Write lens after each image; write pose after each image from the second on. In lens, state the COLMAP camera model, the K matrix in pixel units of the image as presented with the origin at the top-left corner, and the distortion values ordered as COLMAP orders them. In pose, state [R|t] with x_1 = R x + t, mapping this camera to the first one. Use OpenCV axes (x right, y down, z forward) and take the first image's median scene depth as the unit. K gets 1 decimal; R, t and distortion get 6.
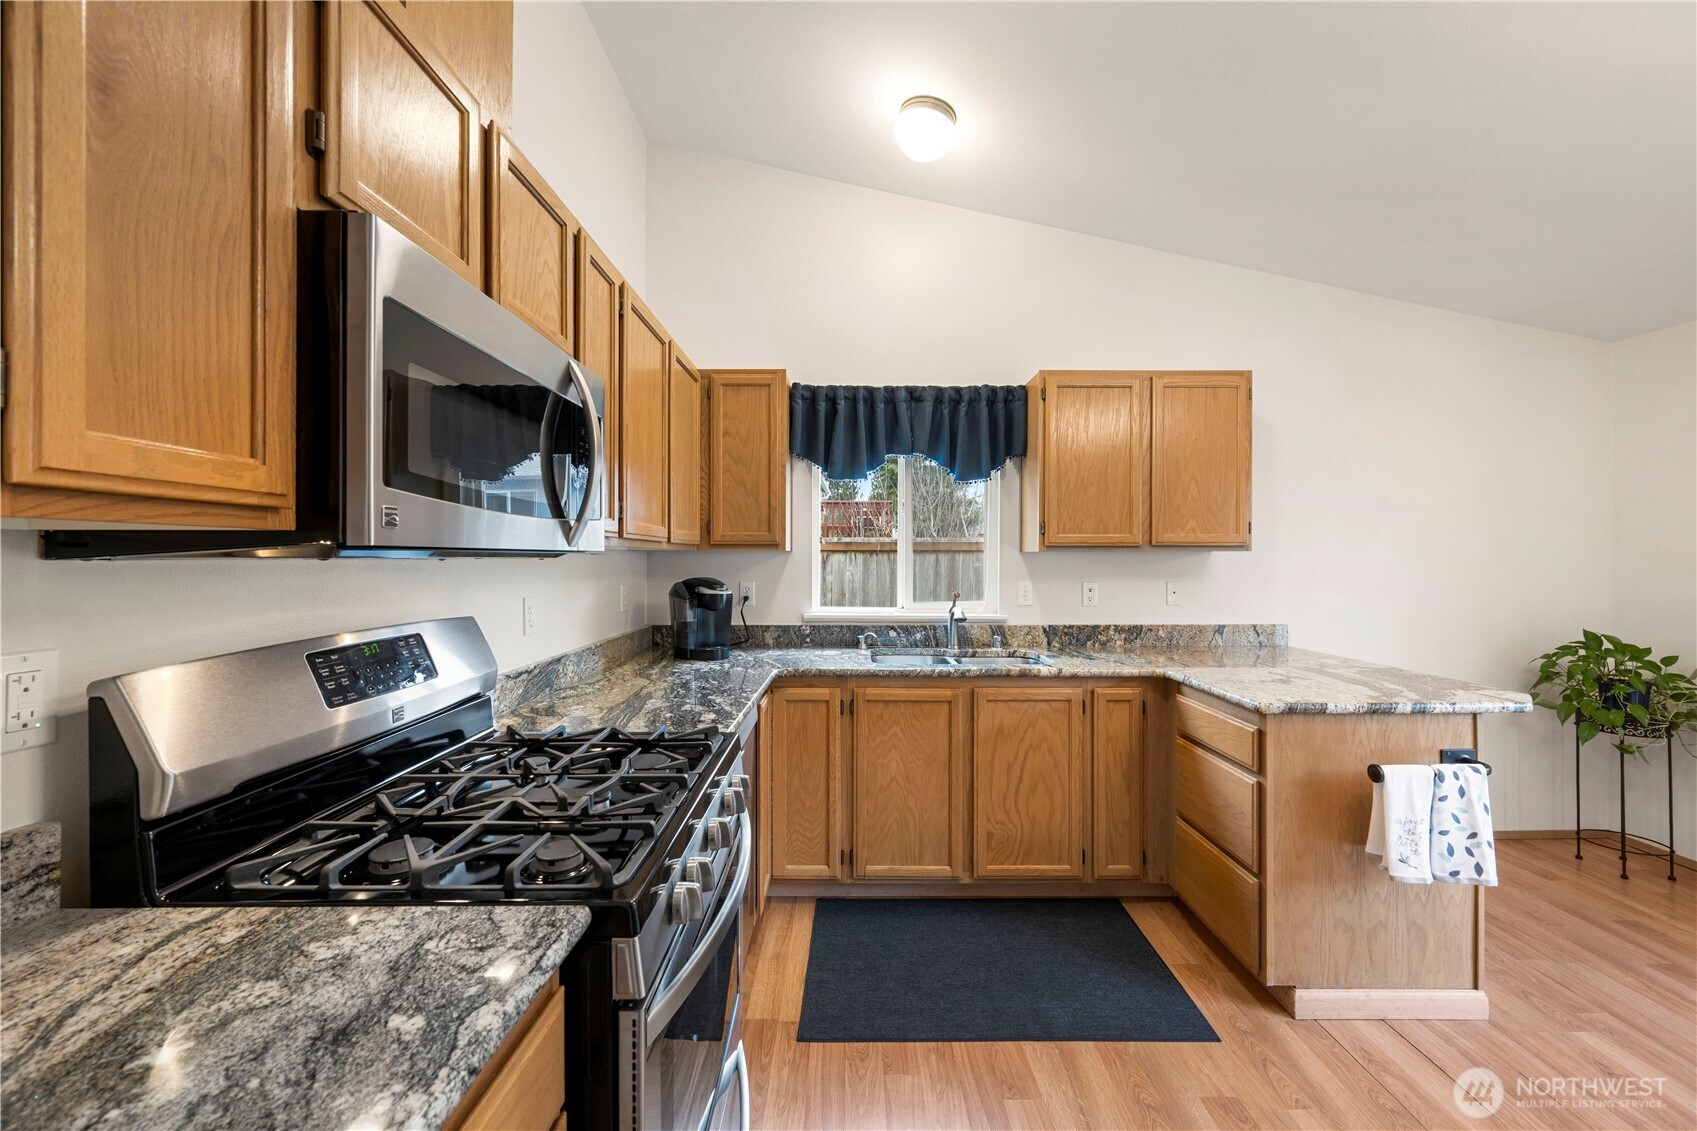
lens RADIAL K [[668.8, 0, 844.0], [0, 668.8, 554.9], [0, 0, 1]] dist [-0.000442, -0.000029]
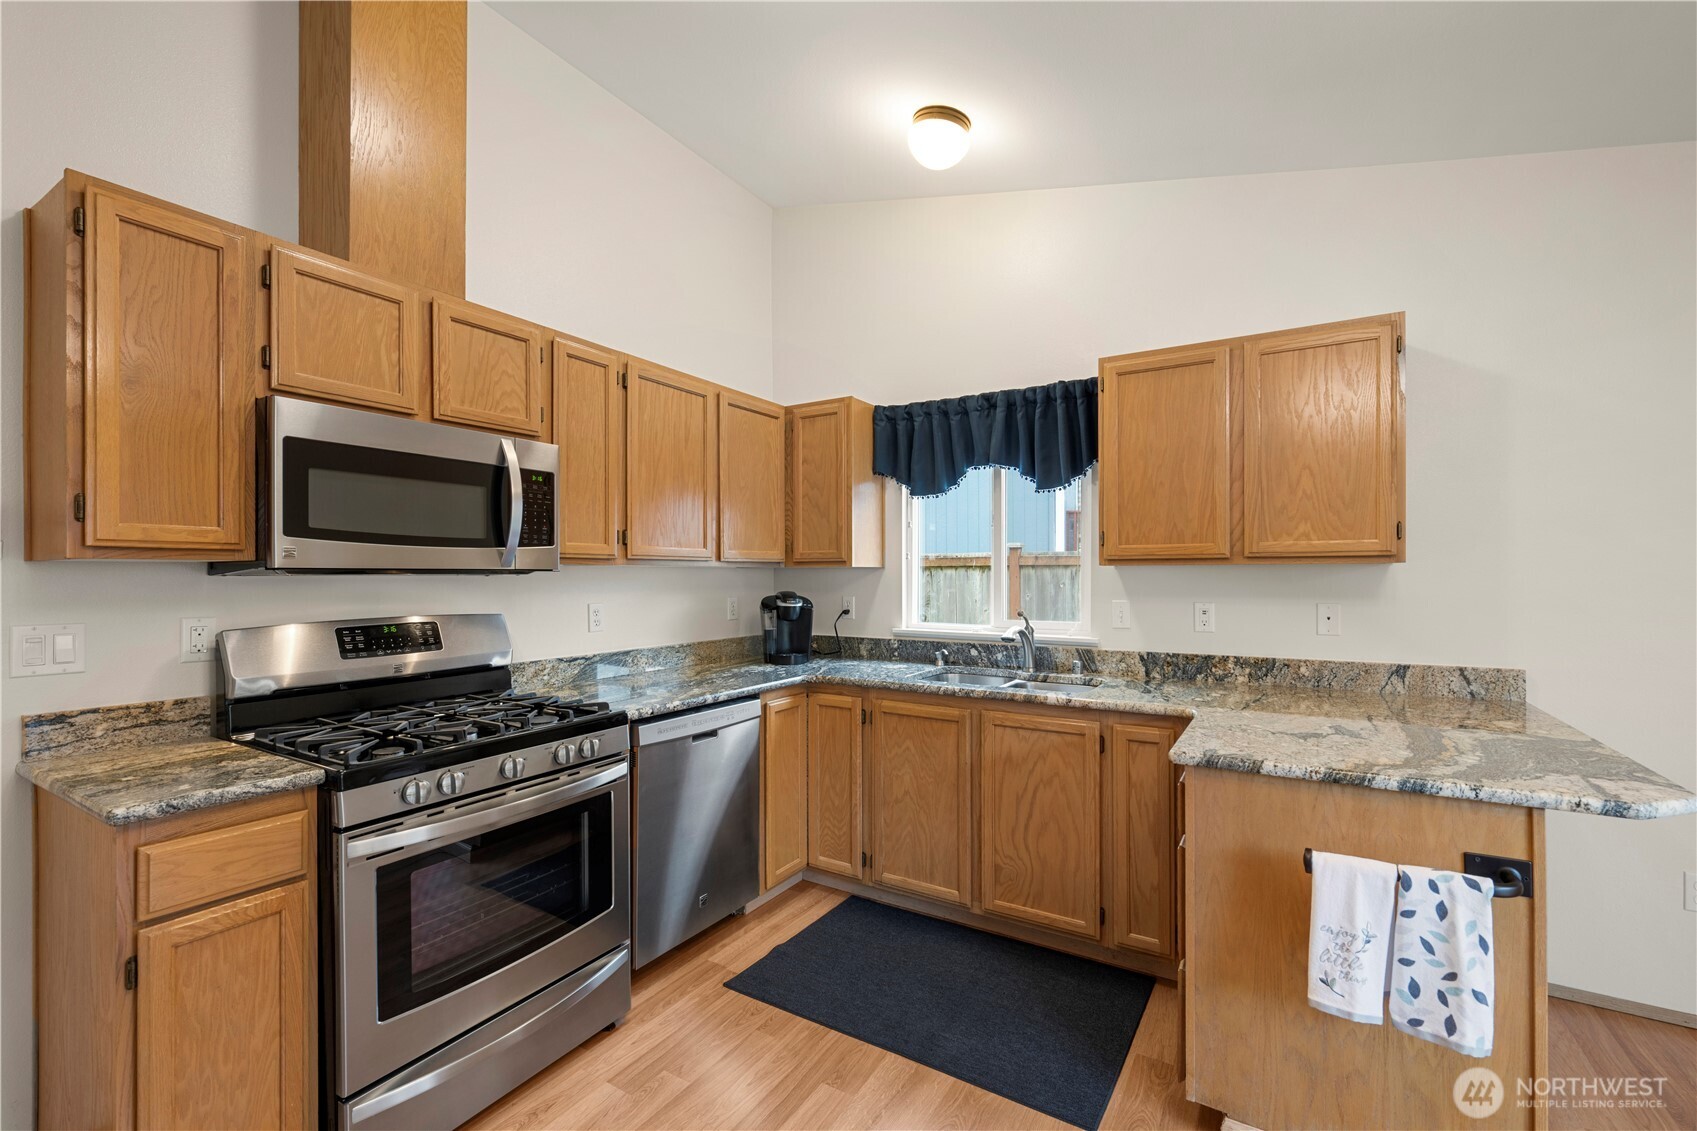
lens RADIAL K [[711.1, 0, 850.2], [0, 711.1, 573.6], [0, 0, 1]] dist [-0.005194, -0.000210]
pose [[0.850767, -0.002879, -0.525535, 0.566042], [0.004896, 0.999985, 0.002448, 0.001637], [0.525520, -0.004656, 0.850769, 0.043696]]
